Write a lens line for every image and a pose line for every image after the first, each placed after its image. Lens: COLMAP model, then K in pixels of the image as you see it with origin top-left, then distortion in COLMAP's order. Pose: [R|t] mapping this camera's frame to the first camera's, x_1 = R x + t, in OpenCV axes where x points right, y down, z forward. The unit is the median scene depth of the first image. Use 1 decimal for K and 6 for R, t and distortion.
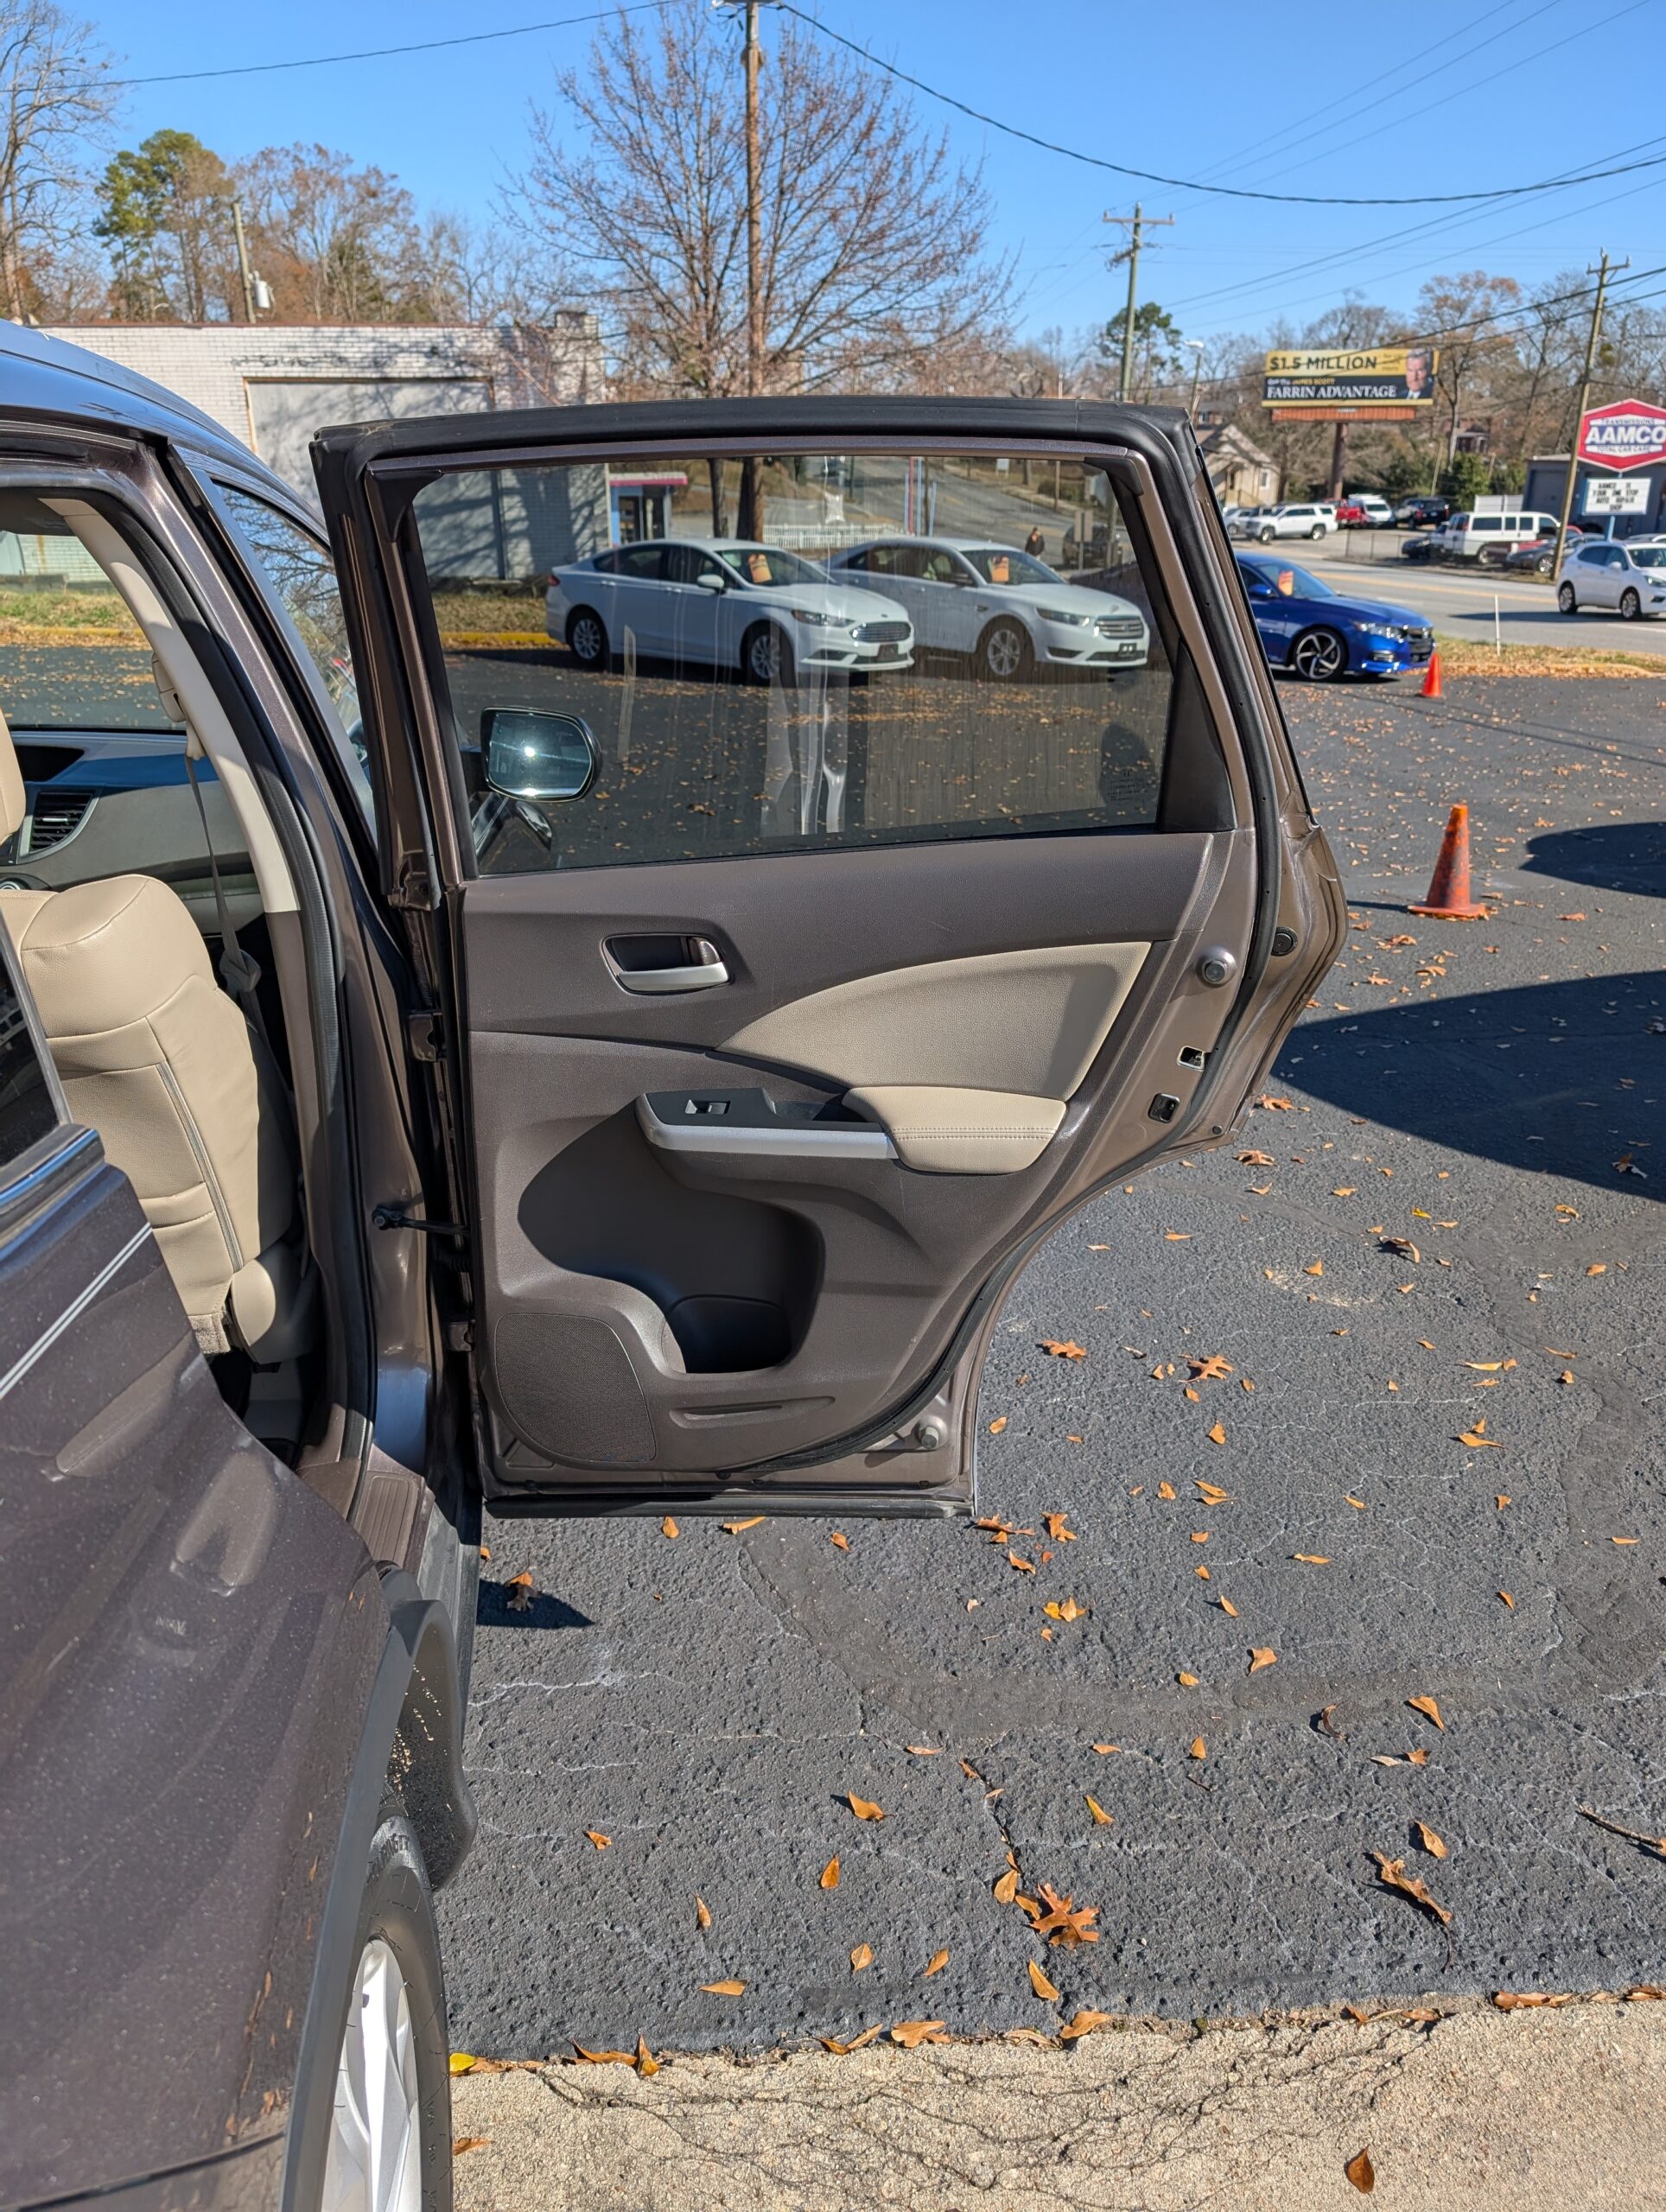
lens RADIAL K [[1588.2, 0, 820.8], [0, 1588.2, 1110.4], [0, 0, 1]] dist [0.014298, -0.015917]
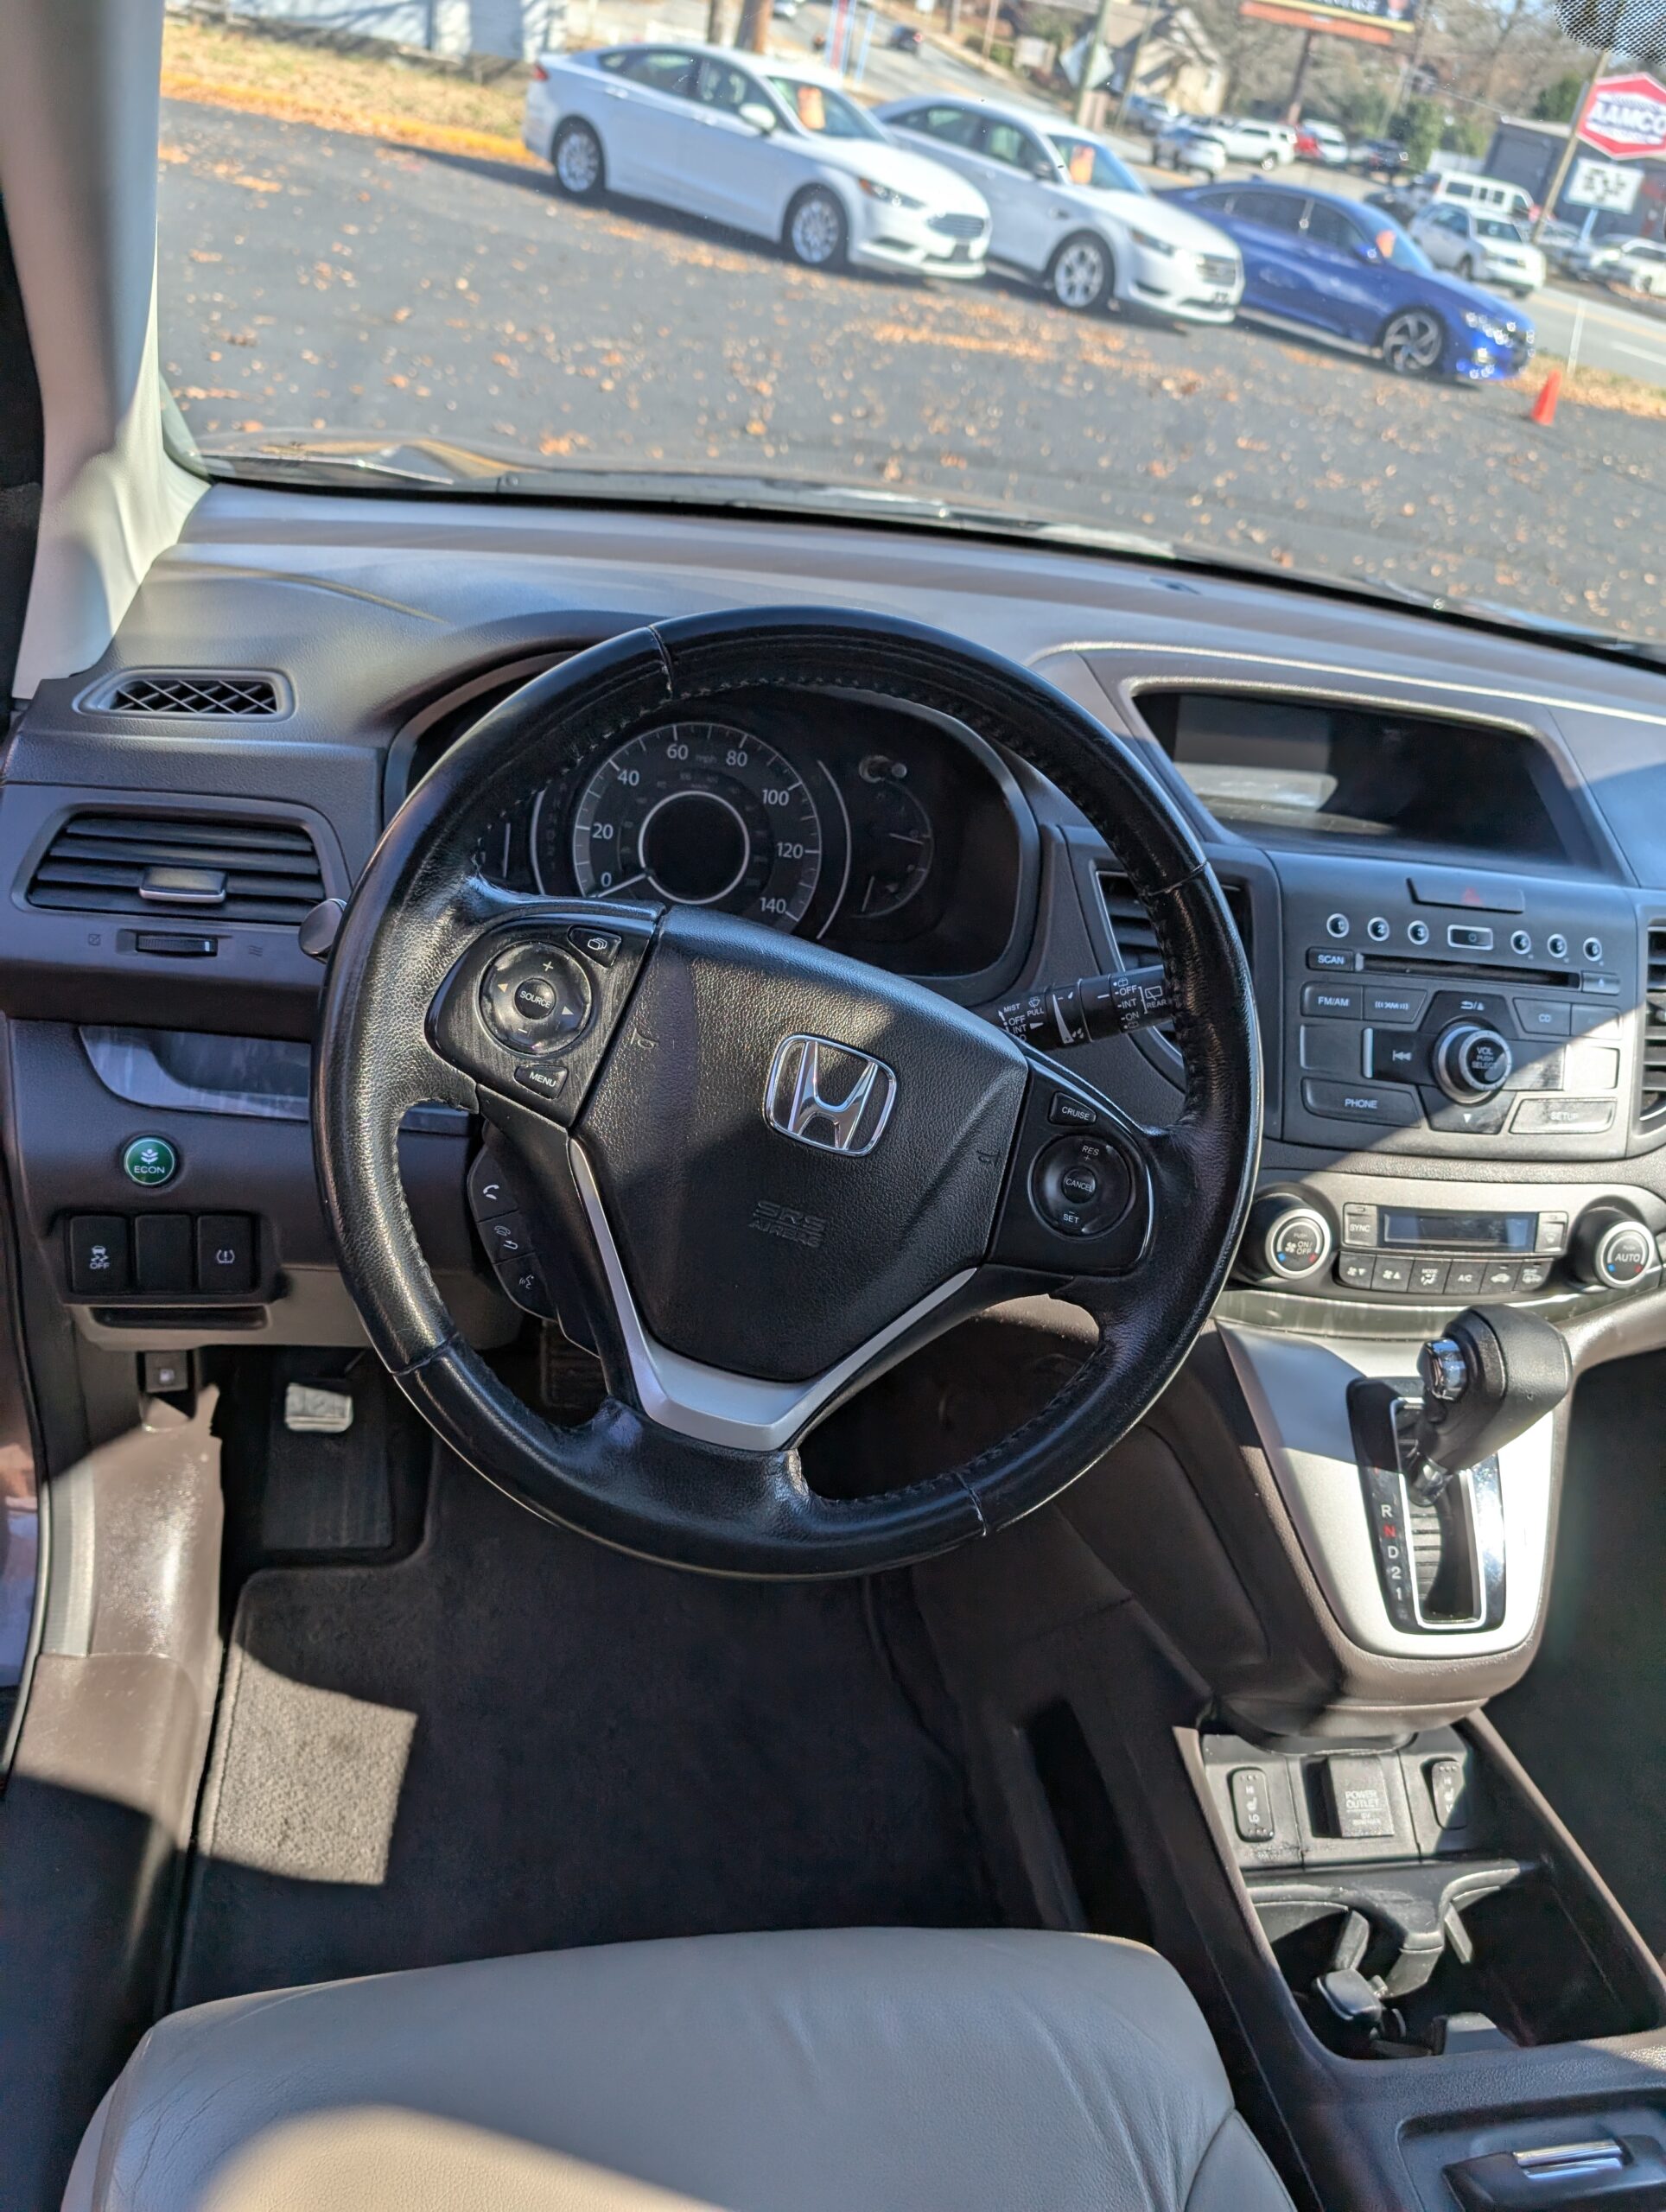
lens RADIAL K [[1588.2, 0, 827.0], [0, 1588.2, 1121.0], [0, 0, 1]] dist [0.014298, -0.015917]
pose [[0.983215, 0.100966, 0.151966, -0.072286], [-0.134187, 0.964523, 0.227355, -0.021667], [-0.123620, -0.243930, 0.961882, 0.068122]]
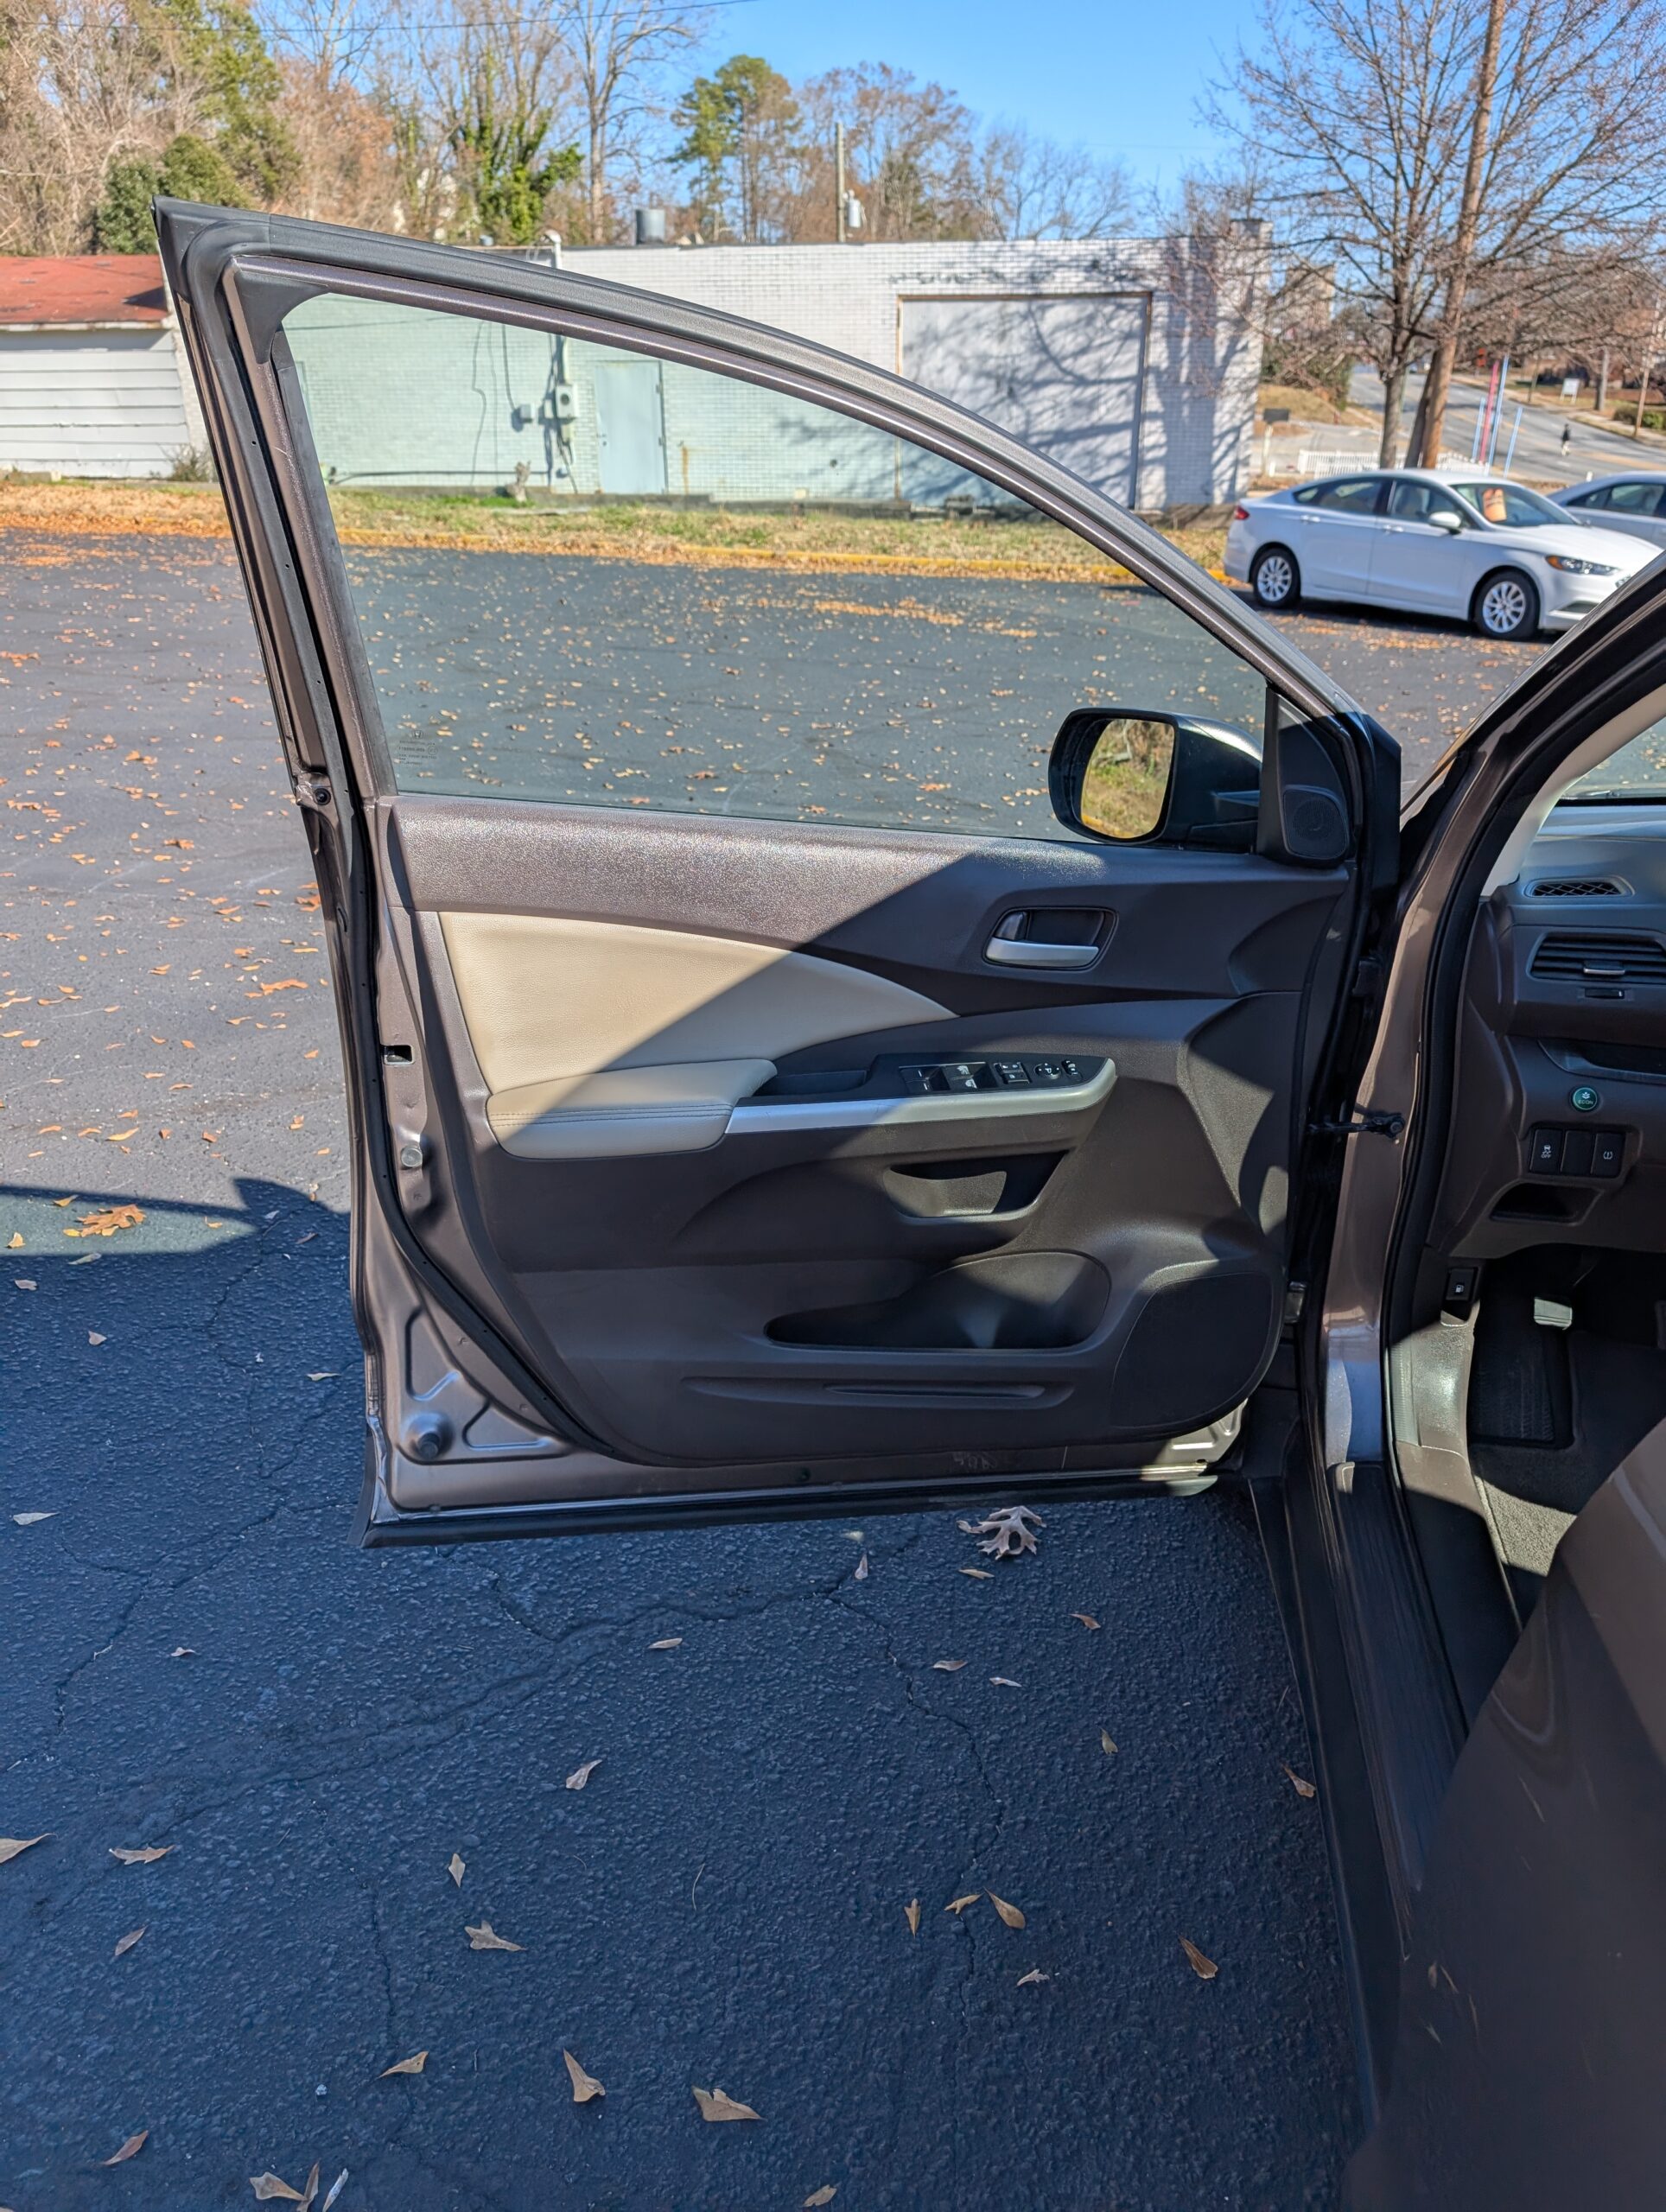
lens RADIAL K [[1588.2, 0, 847.2], [0, 1588.2, 1101.7], [0, 0, 1]] dist [0.014298, -0.015917]
pose [[0.962479, 0.115062, -0.245755, -0.092514], [-0.106005, 0.993117, 0.049814, -0.012356], [0.249795, -0.021893, 0.968051, 0.031802]]
